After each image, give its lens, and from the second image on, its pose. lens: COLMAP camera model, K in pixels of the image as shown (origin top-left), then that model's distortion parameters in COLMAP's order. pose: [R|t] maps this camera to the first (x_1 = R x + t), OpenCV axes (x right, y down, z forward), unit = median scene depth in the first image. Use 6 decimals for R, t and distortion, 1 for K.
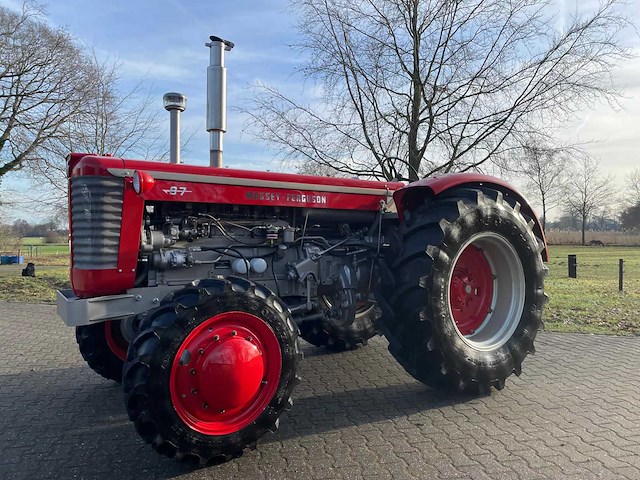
lens RADIAL K [[480.9, 0, 318.9], [0, 480.9, 233.7], [0, 0, 1]] dist [0.089003, -0.112735]
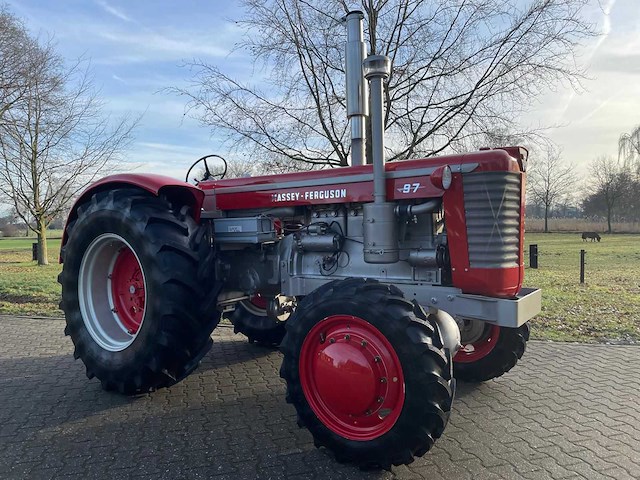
lens RADIAL K [[480.9, 0, 316.0], [0, 480.9, 239.6], [0, 0, 1]] dist [0.089003, -0.112735]
pose [[0.998455, -0.013209, 0.053973, 0.142058], [0.011441, 0.999392, 0.032939, -0.015745], [-0.054375, -0.032271, 0.997999, 0.232878]]
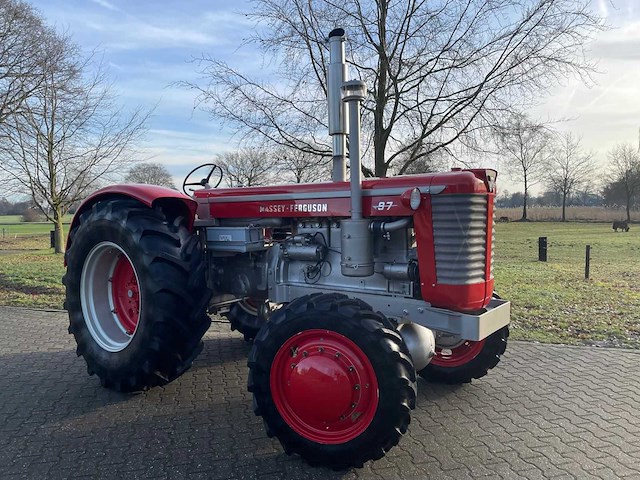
lens RADIAL K [[480.9, 0, 315.9], [0, 480.9, 238.1], [0, 0, 1]] dist [0.089003, -0.112735]
pose [[0.999741, -0.006722, 0.021763, 0.199080], [0.005438, 0.998271, 0.058533, -0.063257], [-0.022119, -0.058400, 0.998048, 0.184237]]
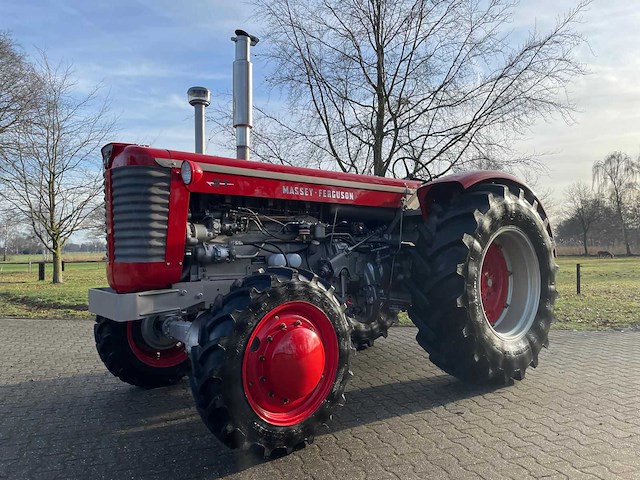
lens RADIAL K [[480.9, 0, 315.2], [0, 480.9, 243.7], [0, 0, 1]] dist [0.089003, -0.112735]
pose [[0.995300, -0.010245, 0.096297, -0.151930], [0.011167, 0.999897, -0.009033, 0.034496], [-0.096195, 0.010066, 0.995312, 0.007844]]
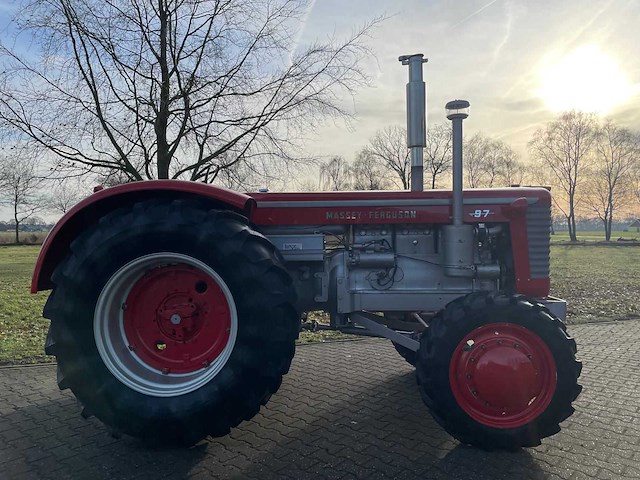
lens RADIAL K [[480.9, 0, 316.8], [0, 480.9, 239.7], [0, 0, 1]] dist [0.089003, -0.112735]
pose [[0.803273, -0.005565, 0.595586, -0.455483], [-0.003247, 0.999901, 0.013721, -0.031645], [-0.595603, -0.012956, 0.803175, 0.428803]]
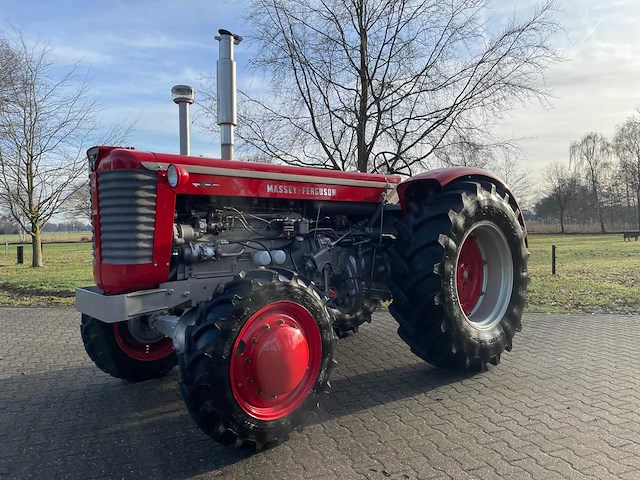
lens RADIAL K [[480.9, 0, 323.2], [0, 480.9, 231.6], [0, 0, 1]] dist [0.089003, -0.112735]
pose [[0.989425, -0.017533, 0.143978, -0.152764], [0.016106, 0.999809, 0.011072, 0.001870], [-0.144145, -0.008636, 0.989519, -0.022477]]
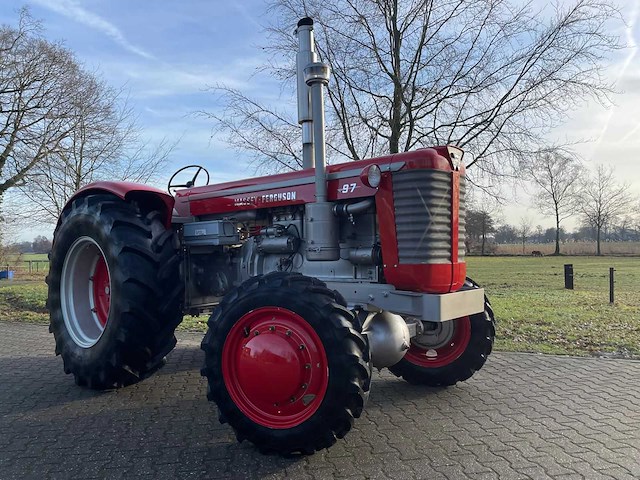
lens RADIAL K [[480.9, 0, 317.6], [0, 480.9, 242.3], [0, 0, 1]] dist [0.089003, -0.112735]
pose [[0.999340, -0.009970, -0.034925, 0.305615], [0.009613, 0.999900, -0.010349, 0.024841], [0.035025, 0.010006, 0.999336, 0.203399]]
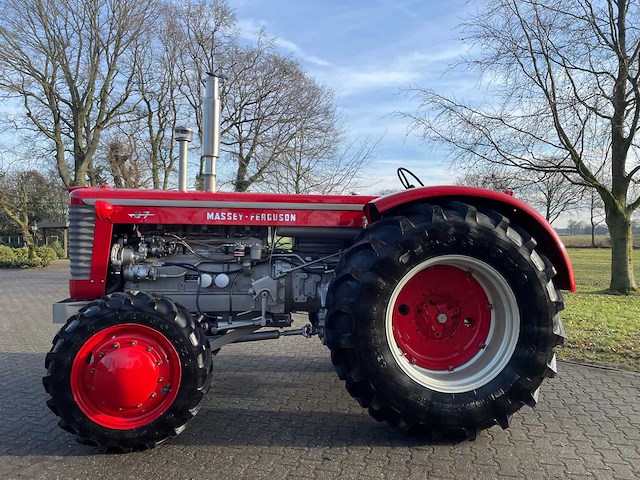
lens RADIAL K [[480.9, 0, 316.0], [0, 480.9, 234.5], [0, 0, 1]] dist [0.089003, -0.112735]
pose [[0.891012, 0.005475, -0.453946, 0.475693], [-0.005383, 0.999984, 0.001495, -0.034545], [0.453947, 0.001111, 0.891028, 0.114523]]
